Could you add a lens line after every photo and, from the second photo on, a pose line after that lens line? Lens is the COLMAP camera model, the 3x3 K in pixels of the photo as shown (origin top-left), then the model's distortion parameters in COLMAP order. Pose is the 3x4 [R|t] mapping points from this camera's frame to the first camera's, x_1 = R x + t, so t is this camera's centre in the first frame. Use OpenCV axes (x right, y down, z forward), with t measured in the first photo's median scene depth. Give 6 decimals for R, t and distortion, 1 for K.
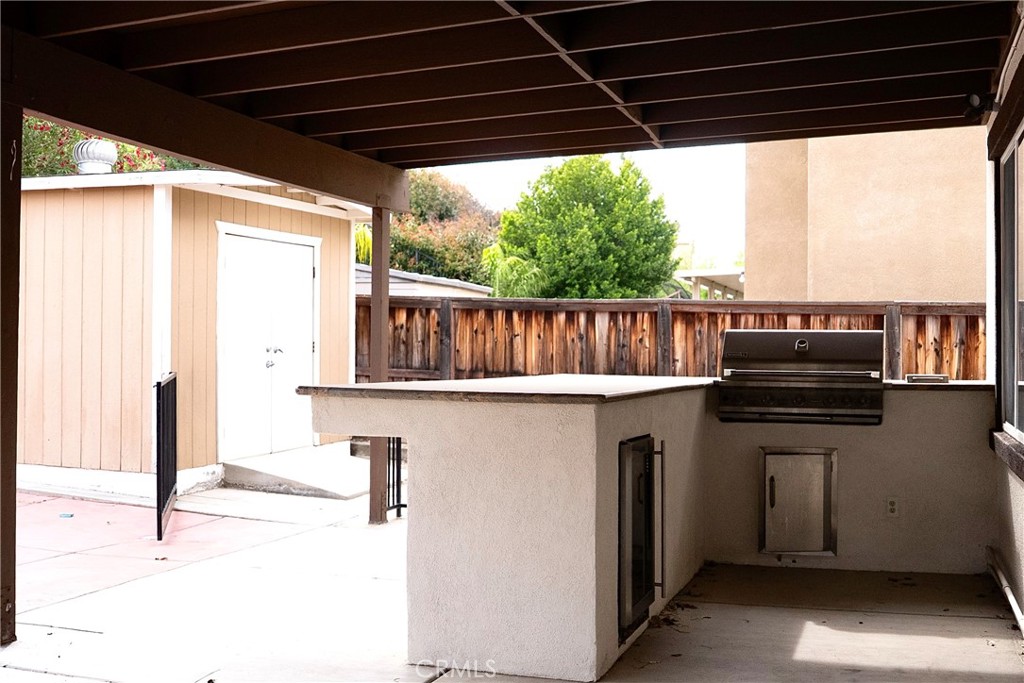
lens RADIAL K [[1077.5, 0, 501.5], [0, 1077.5, 335.6], [0, 0, 1]] dist [-0.109604, 0.000000]
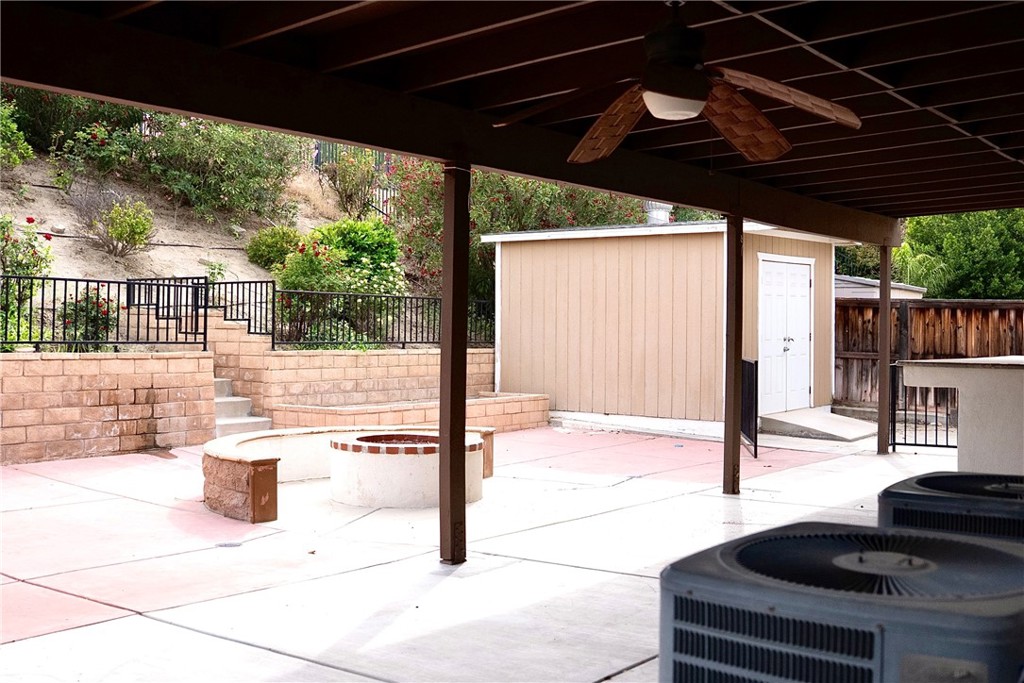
lens RADIAL K [[1077.5, 0, 508.9], [0, 1077.5, 348.2], [0, 0, 1]] dist [-0.109604, 0.000000]
pose [[0.947871, -0.001412, -0.318651, -0.044461], [0.009798, 0.999646, 0.024716, -0.005459], [0.318504, -0.026550, 0.947550, -0.188362]]
